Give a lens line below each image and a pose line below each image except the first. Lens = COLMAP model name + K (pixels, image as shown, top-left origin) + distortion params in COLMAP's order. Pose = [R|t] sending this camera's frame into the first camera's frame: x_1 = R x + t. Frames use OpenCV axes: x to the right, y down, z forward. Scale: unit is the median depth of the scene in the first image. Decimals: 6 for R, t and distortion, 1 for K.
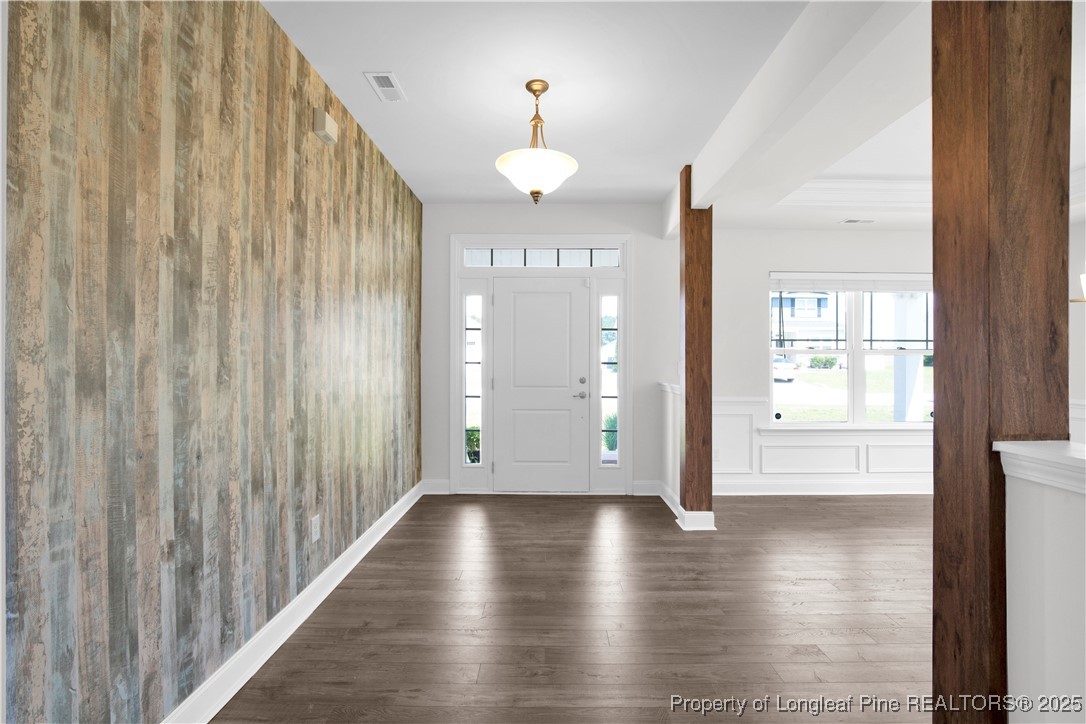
lens RADIAL K [[496.8, 0, 545.3], [0, 496.8, 364.2], [0, 0, 1]] dist [-0.032269, 0.001271]
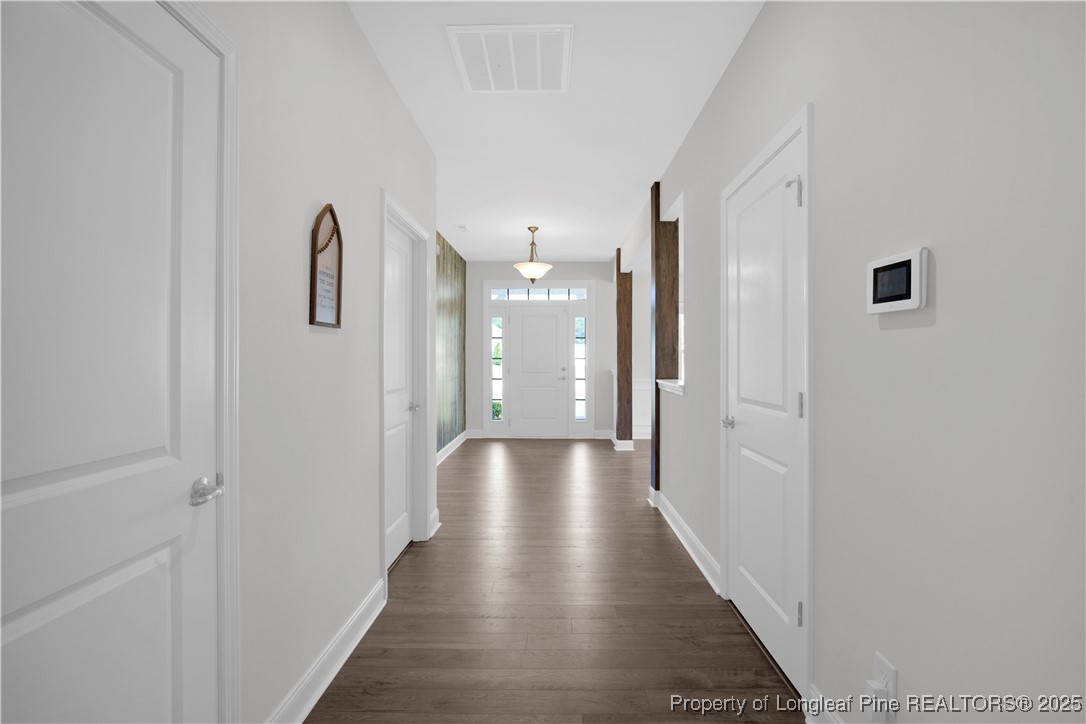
lens RADIAL K [[496.8, 0, 545.3], [0, 496.8, 364.2], [0, 0, 1]] dist [-0.032269, 0.001271]
pose [[0.999931, -0.002787, -0.011426, 0.036696], [0.002897, 0.999950, 0.009540, 0.000901], [0.011399, -0.009572, 0.999889, -0.715530]]
